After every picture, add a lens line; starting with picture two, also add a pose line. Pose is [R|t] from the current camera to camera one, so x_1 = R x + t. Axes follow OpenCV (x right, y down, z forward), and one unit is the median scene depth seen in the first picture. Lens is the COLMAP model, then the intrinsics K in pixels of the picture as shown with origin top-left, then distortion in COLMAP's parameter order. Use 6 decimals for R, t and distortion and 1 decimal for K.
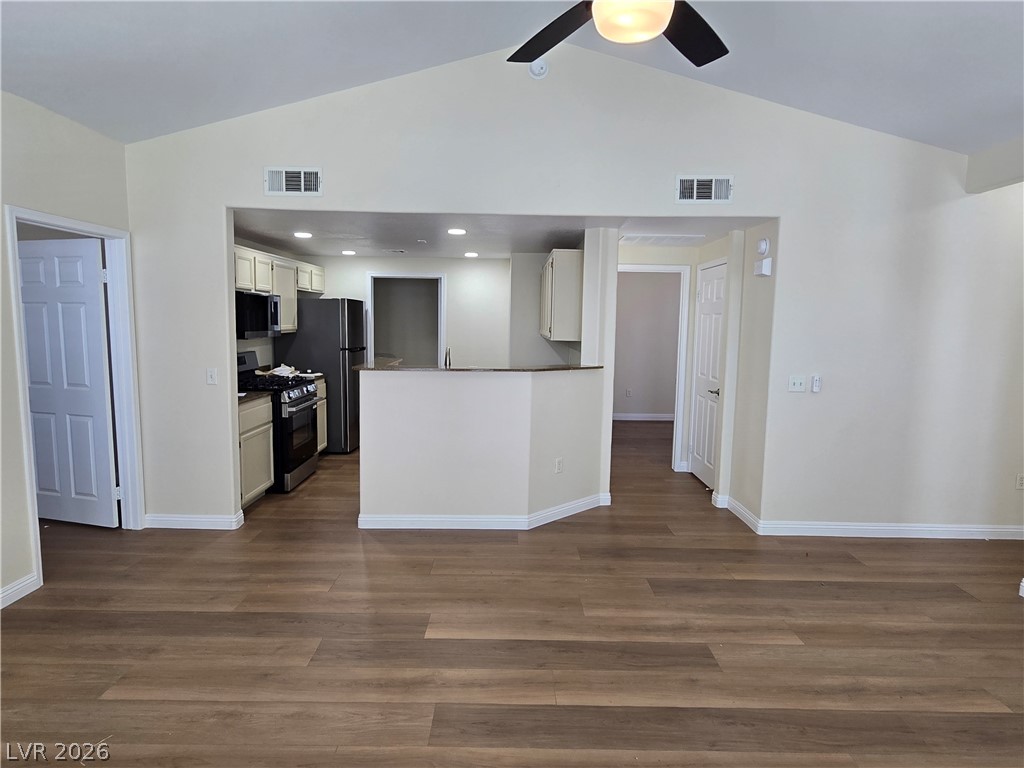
lens RADIAL K [[581.6, 0, 512.0], [0, 581.6, 384.0], [0, 0, 1]] dist [-0.001359, -0.000023]
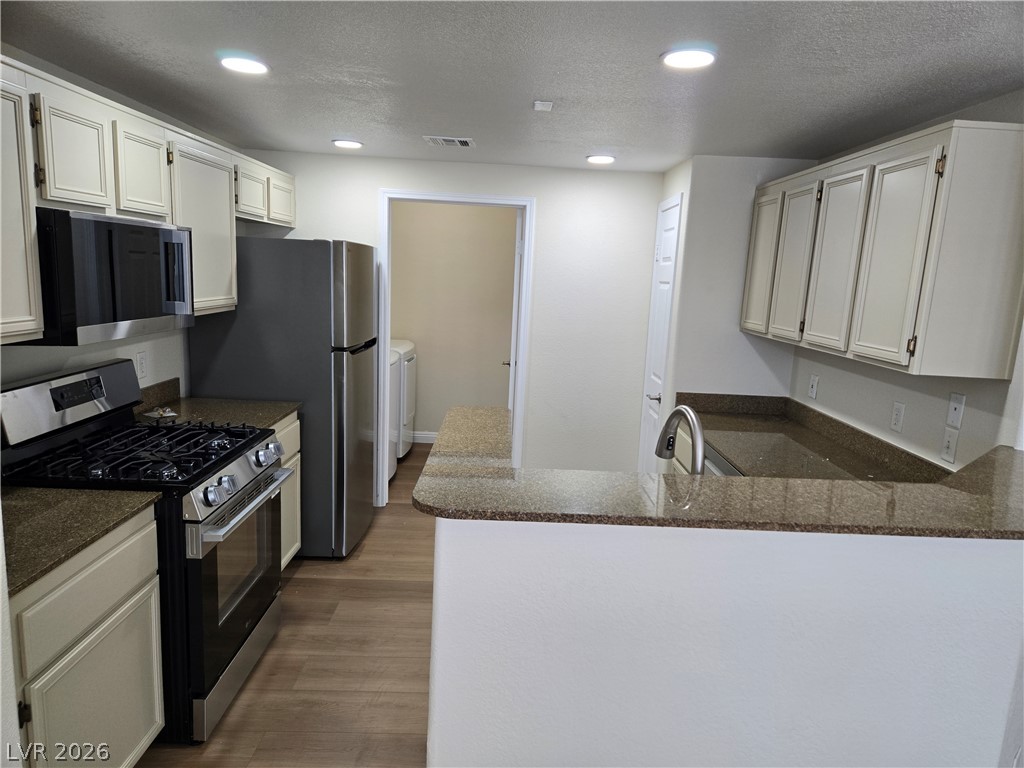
lens RADIAL K [[677.7, 0, 521.7], [0, 677.7, 394.1], [0, 0, 1]] dist [0.085079, -0.077045]
pose [[0.999387, 0.028025, 0.021002, -0.227692], [-0.029443, 0.997075, 0.070532, -0.101268], [-0.018963, -0.071107, 0.997288, 0.664229]]
